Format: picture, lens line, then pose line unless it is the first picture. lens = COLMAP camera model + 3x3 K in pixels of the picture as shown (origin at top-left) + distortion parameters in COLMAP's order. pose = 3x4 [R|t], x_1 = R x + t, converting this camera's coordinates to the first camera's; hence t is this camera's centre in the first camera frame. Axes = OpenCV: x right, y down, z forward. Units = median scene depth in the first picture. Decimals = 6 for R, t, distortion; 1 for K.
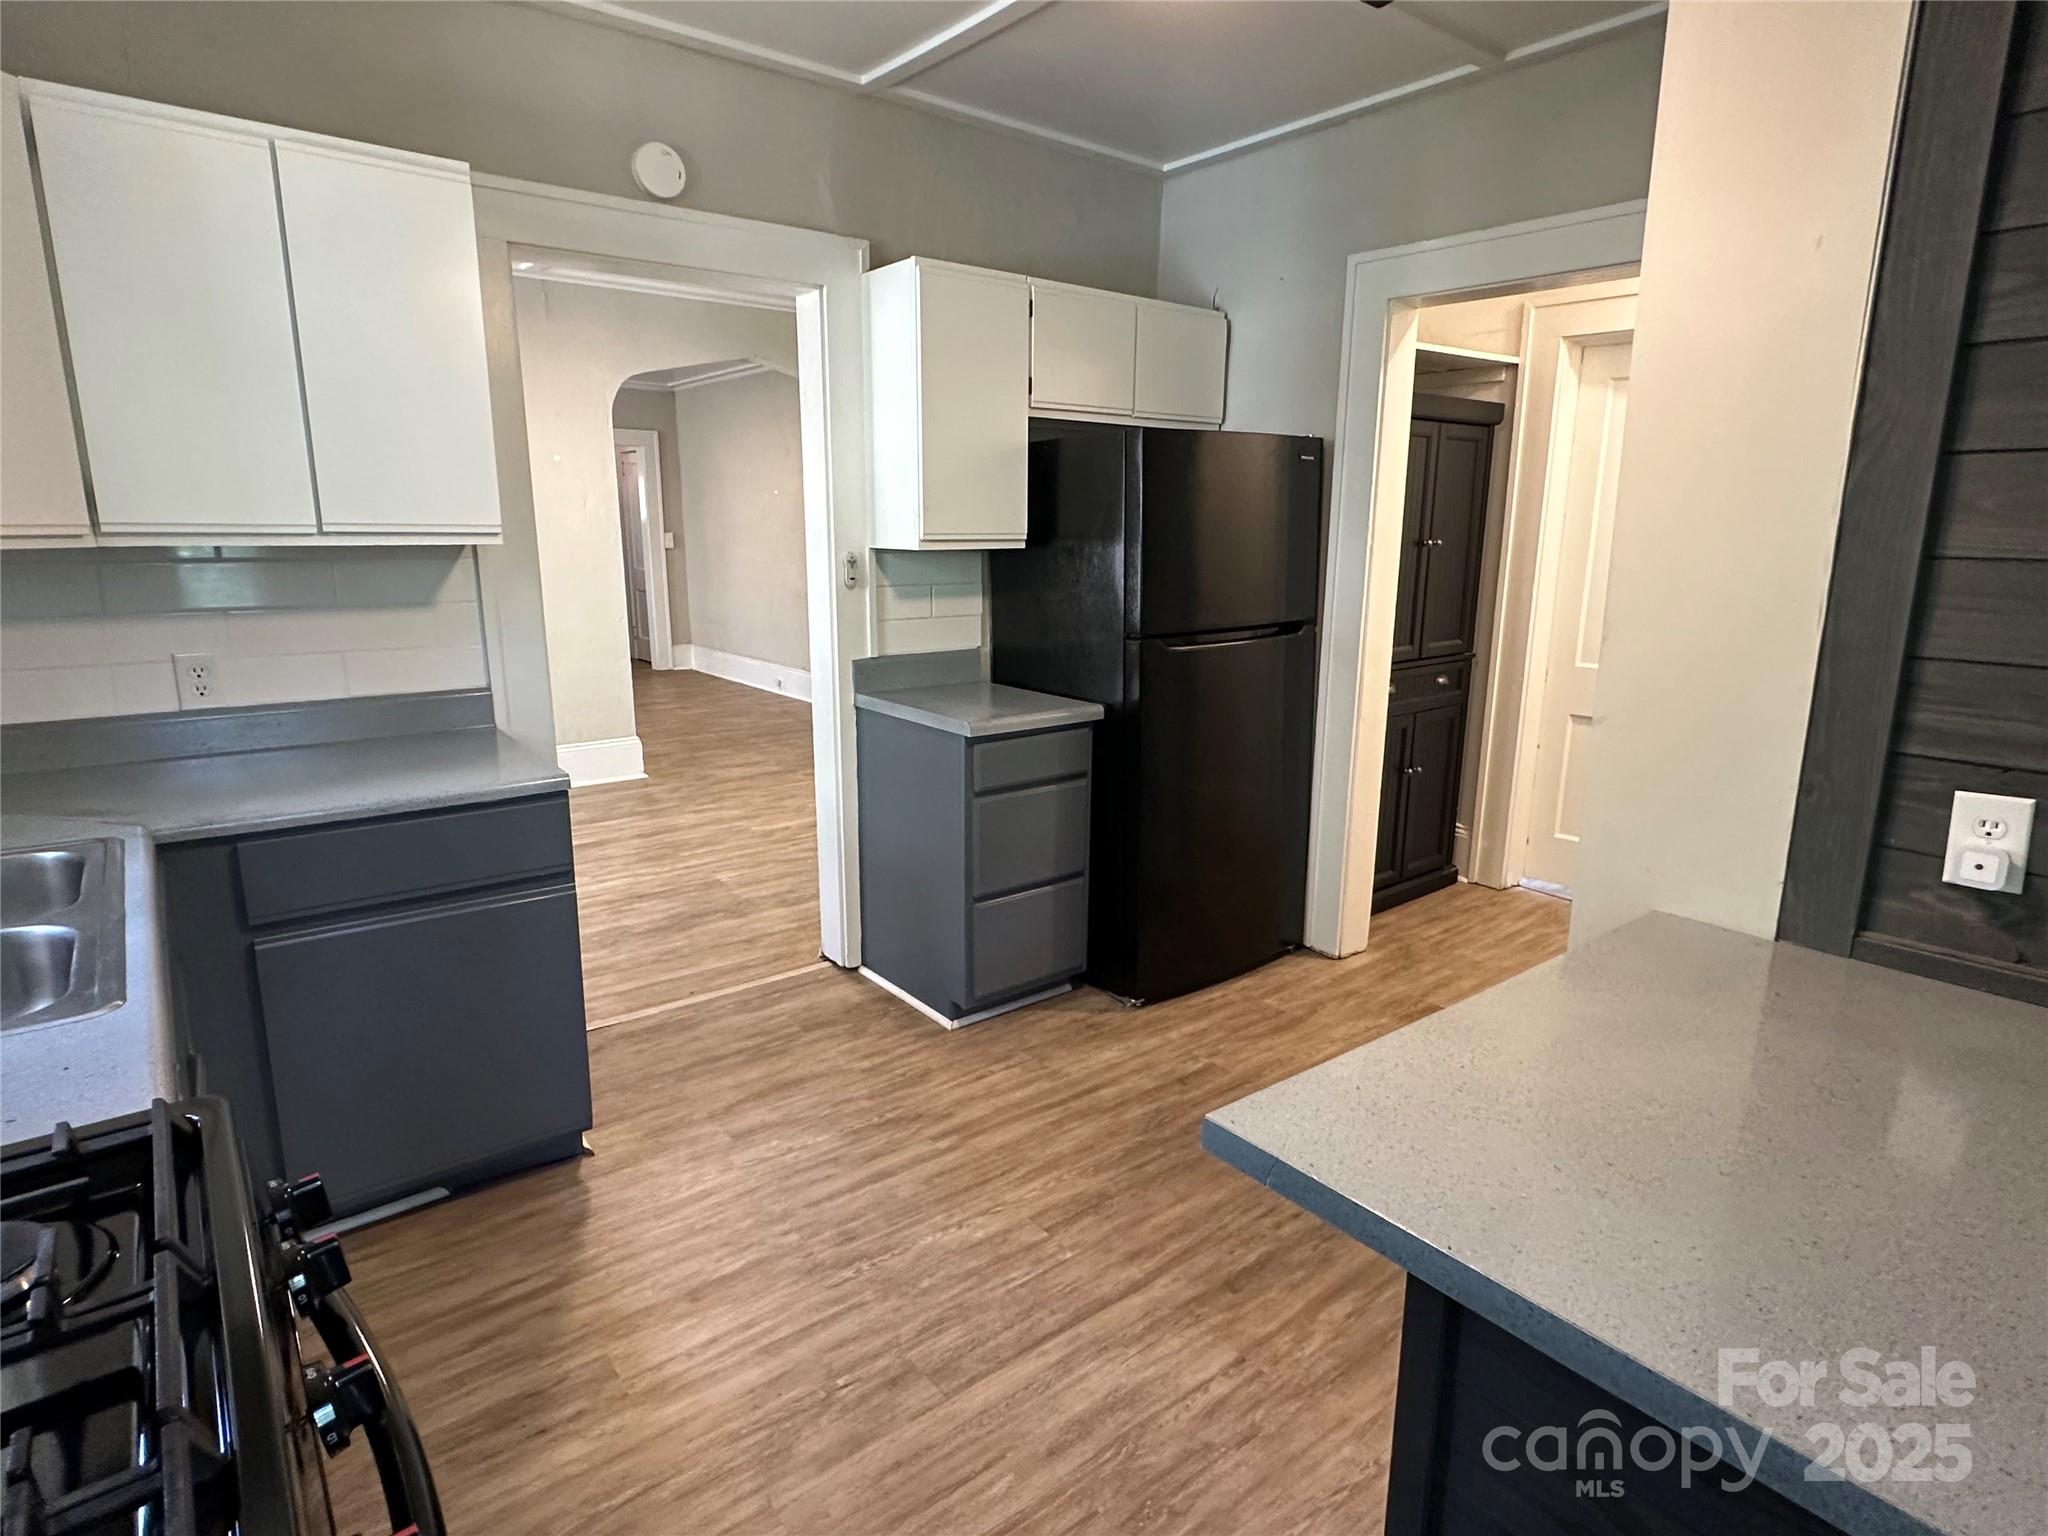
lens RADIAL K [[1082.3, 0, 1020.5], [0, 1082.3, 768.8], [0, 0, 1]] dist [-0.002504, 0.000004]
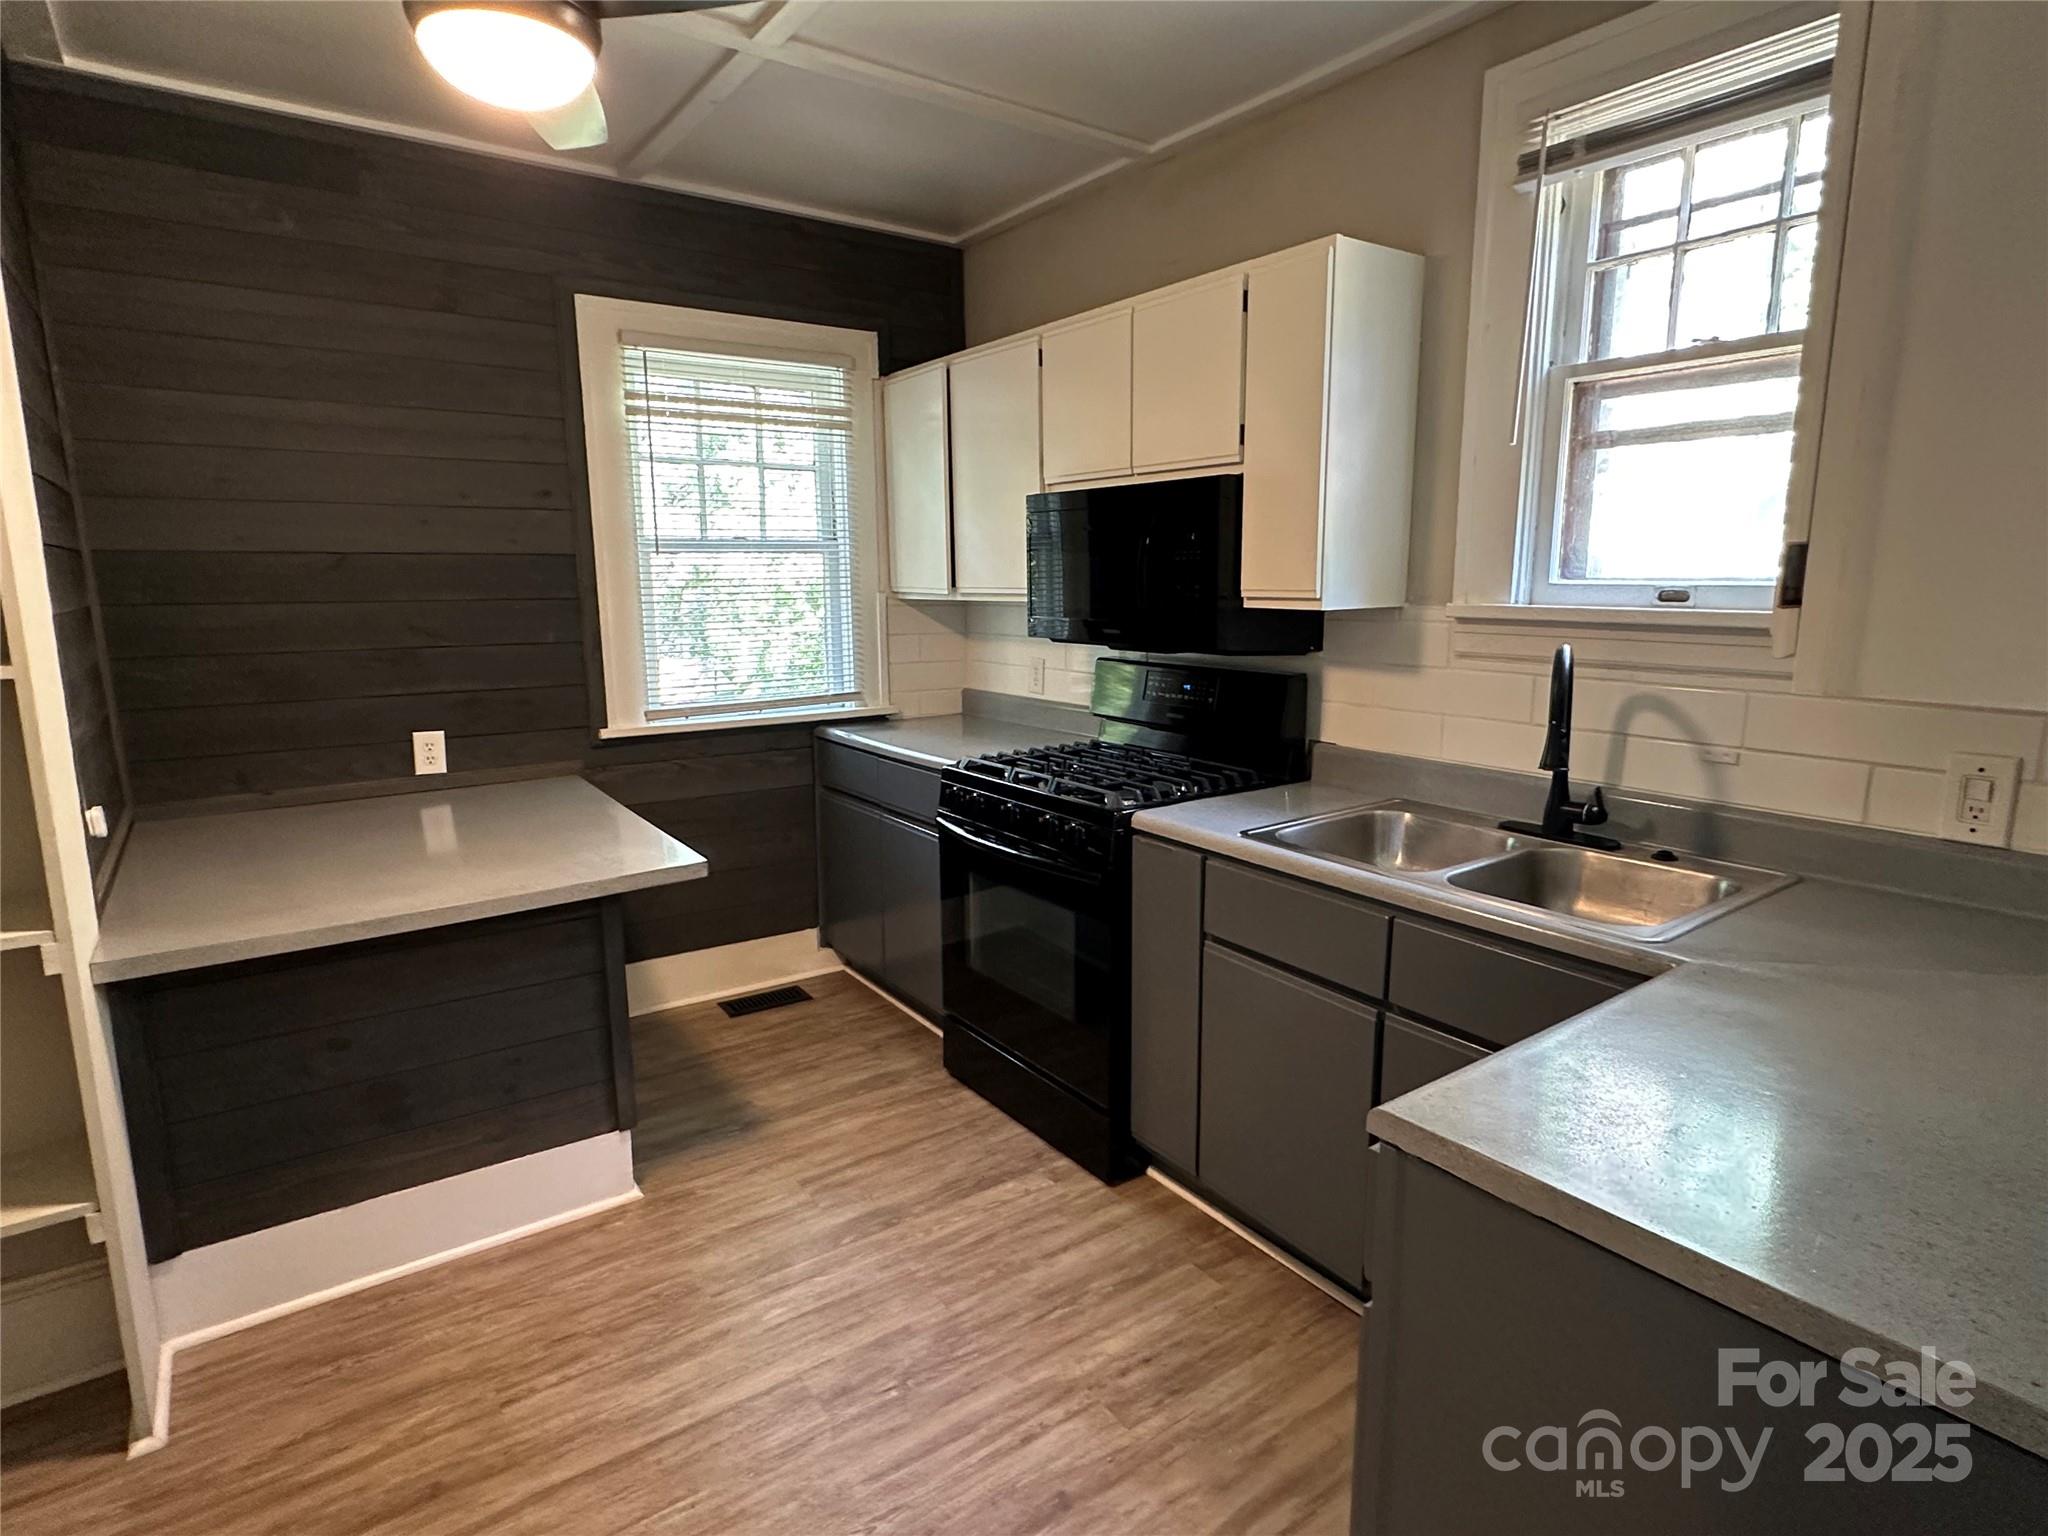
lens RADIAL K [[1082.3, 0, 1020.5], [0, 1082.3, 768.8], [0, 0, 1]] dist [-0.002504, 0.000004]
pose [[-0.998354, -0.009755, 0.056512, -0.309952], [0.013388, 0.918550, 0.395079, -0.372963], [-0.055763, 0.395185, -0.916907, 1.548221]]
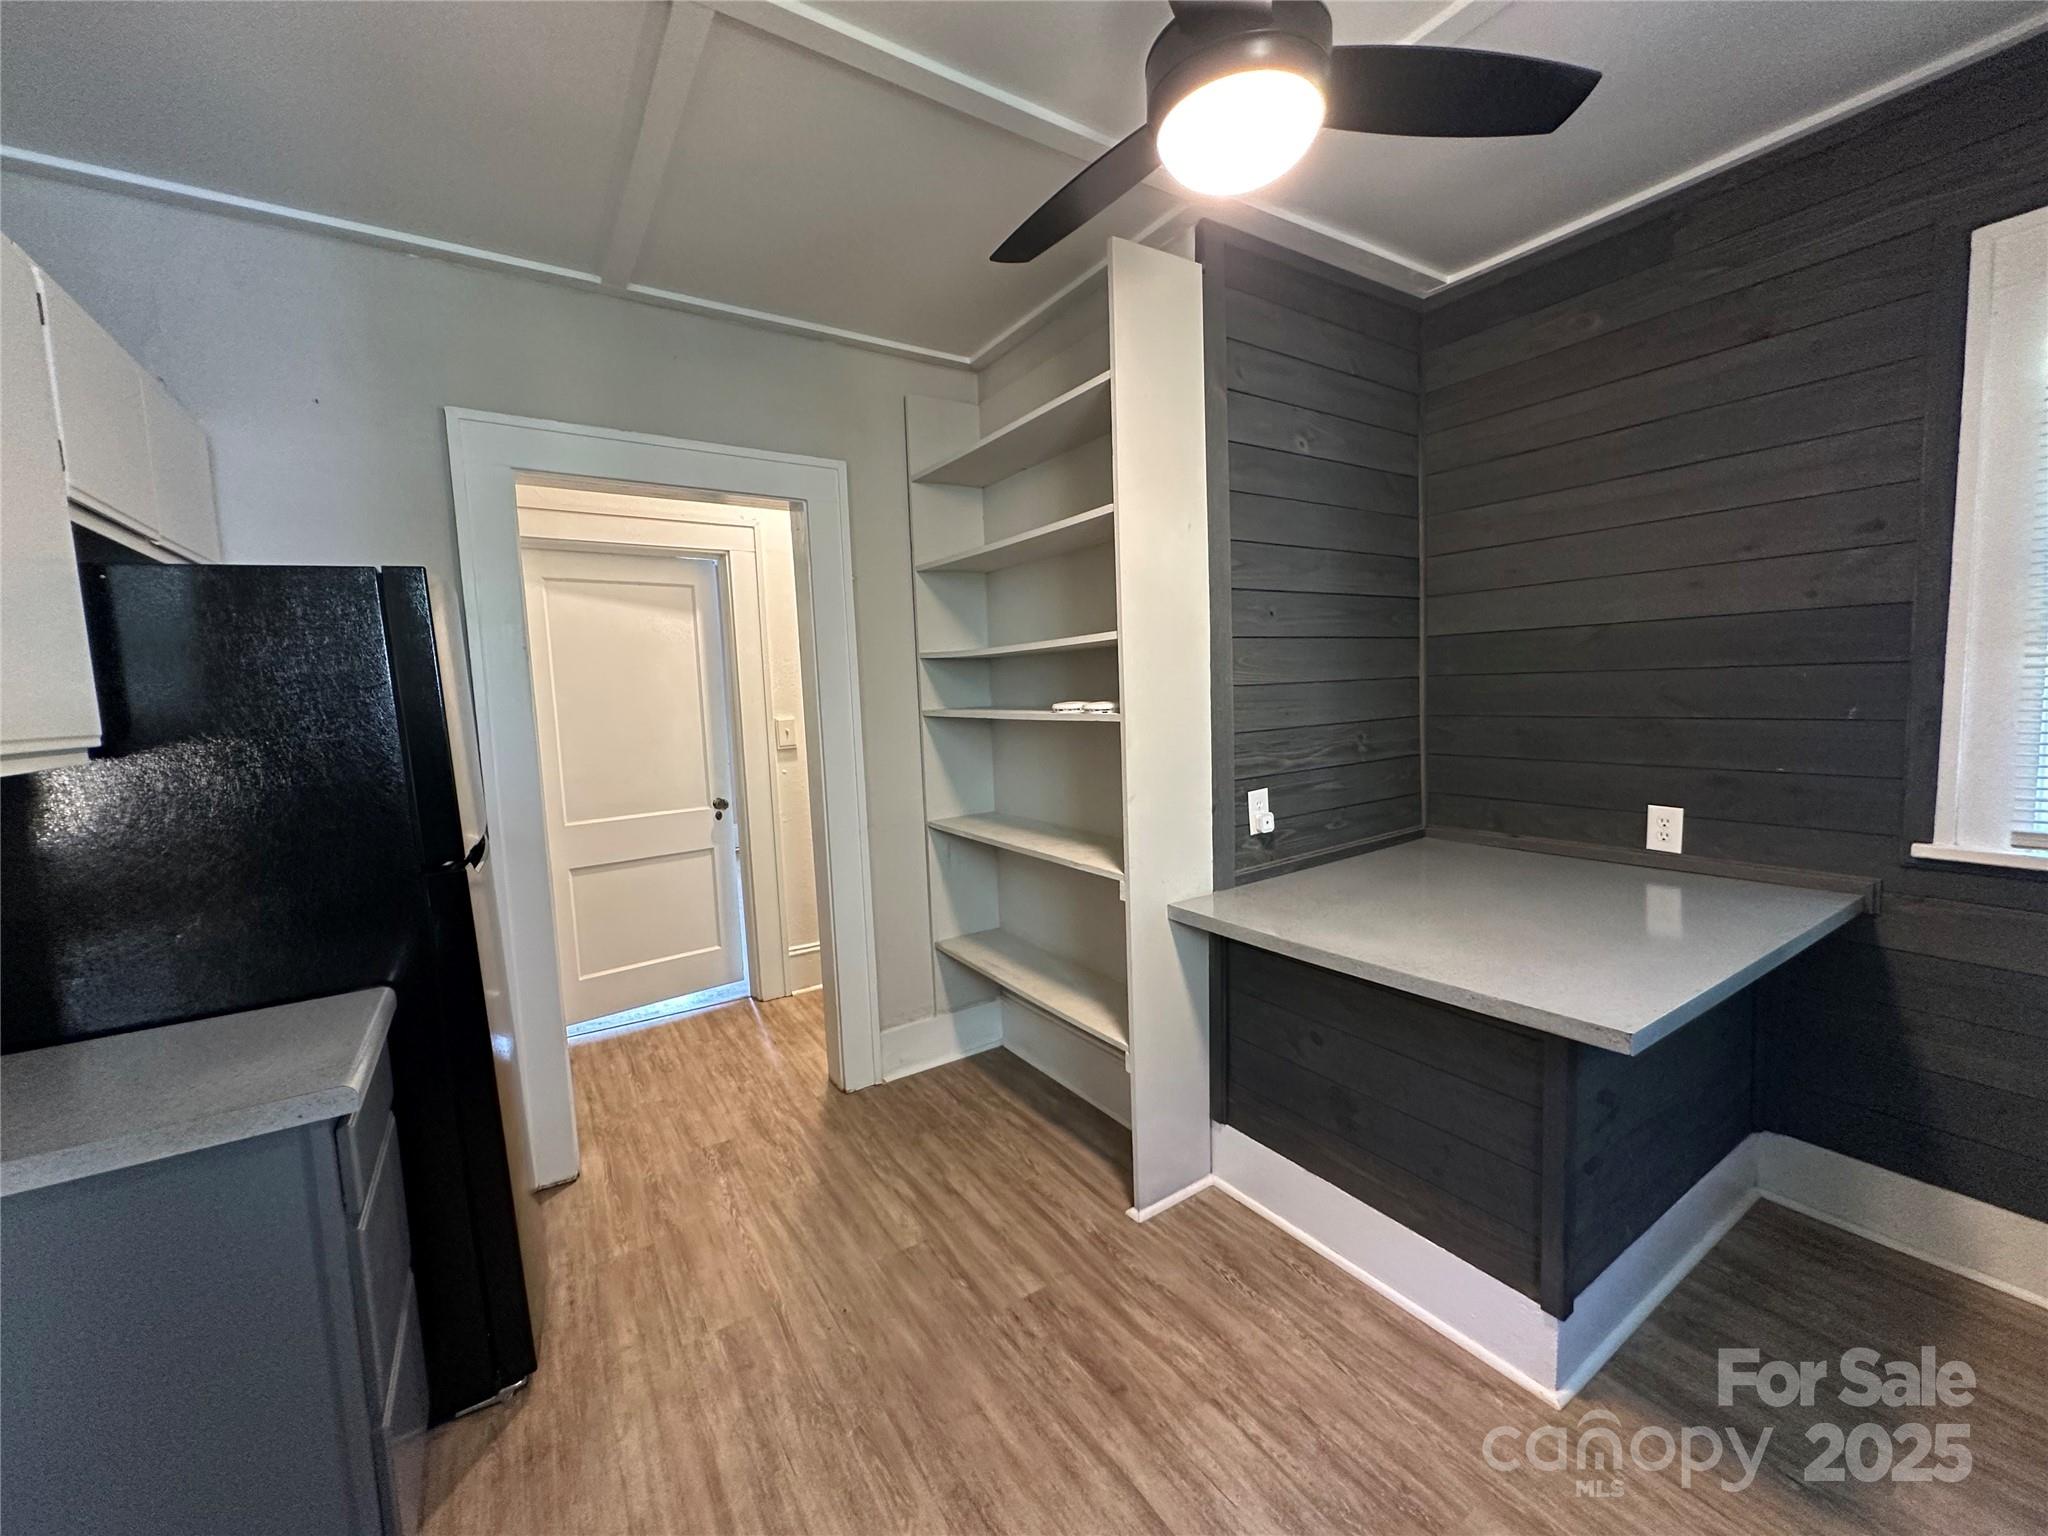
lens RADIAL K [[819.5, 0, 1024.3], [0, 819.5, 764.6], [0, 0, 1]] dist [-0.000789, 0.000937]
pose [[0.094404, -0.102631, 0.990230, -0.544075], [0.261447, 0.962314, 0.074813, -0.188899], [-0.960590, 0.251830, 0.117679, 0.853811]]
